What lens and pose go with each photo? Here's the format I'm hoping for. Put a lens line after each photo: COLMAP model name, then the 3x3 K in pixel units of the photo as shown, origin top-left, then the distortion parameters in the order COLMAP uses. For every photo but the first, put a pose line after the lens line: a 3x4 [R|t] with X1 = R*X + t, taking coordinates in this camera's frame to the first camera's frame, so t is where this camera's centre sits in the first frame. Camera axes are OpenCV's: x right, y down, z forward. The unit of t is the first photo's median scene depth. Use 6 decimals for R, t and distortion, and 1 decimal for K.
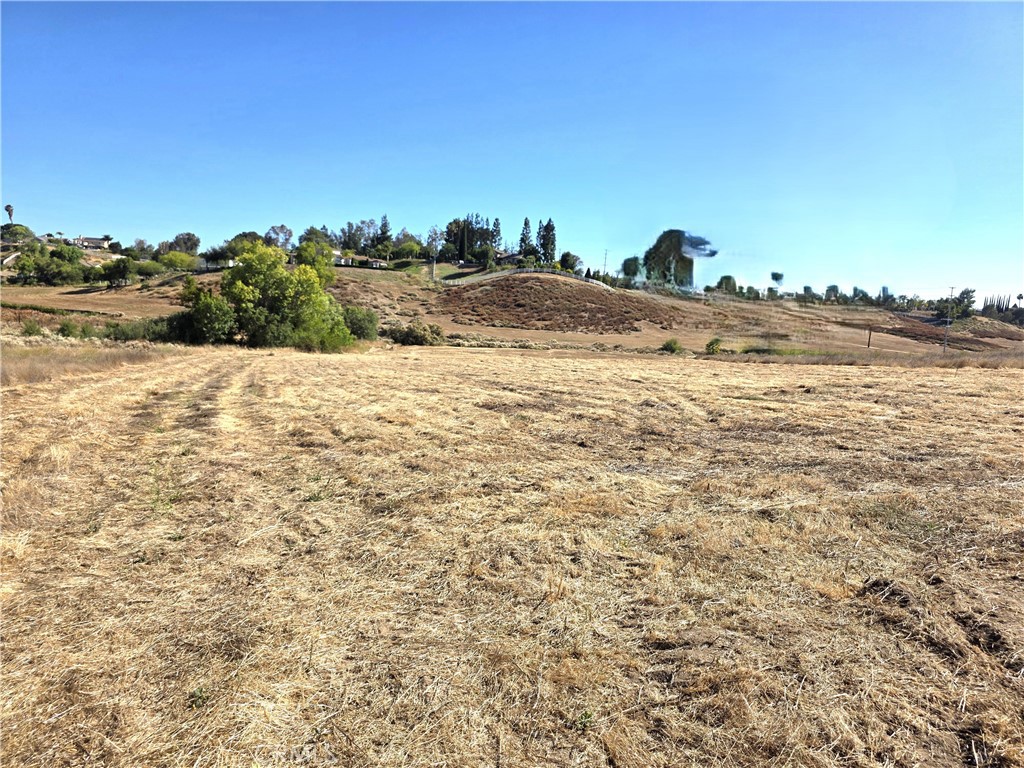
lens RADIAL K [[683.6, 0, 507.9], [0, 683.6, 386.2], [0, 0, 1]] dist [-0.005672, -0.006206]
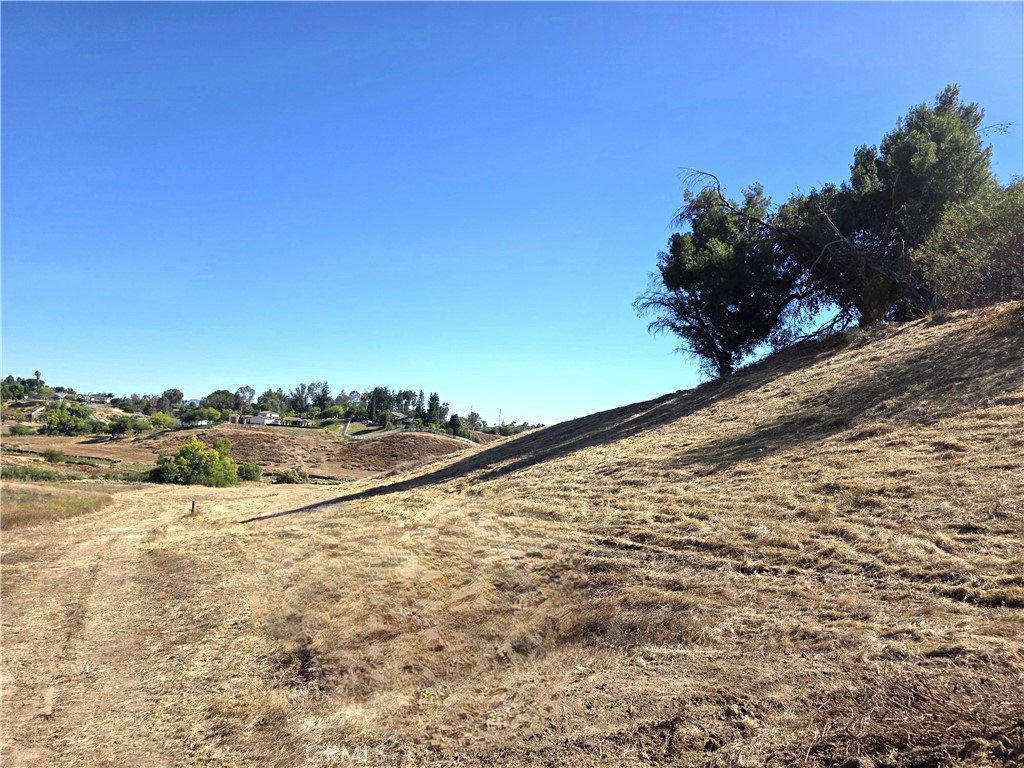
lens RADIAL K [[683.6, 0, 517.0], [0, 683.6, 384.0], [0, 0, 1]] dist [-0.005672, -0.006206]
pose [[0.999436, 0.016793, 0.029082, 0.210263], [-0.010673, 0.979929, -0.199062, 0.017942], [-0.031841, 0.198640, 0.979555, -0.425612]]
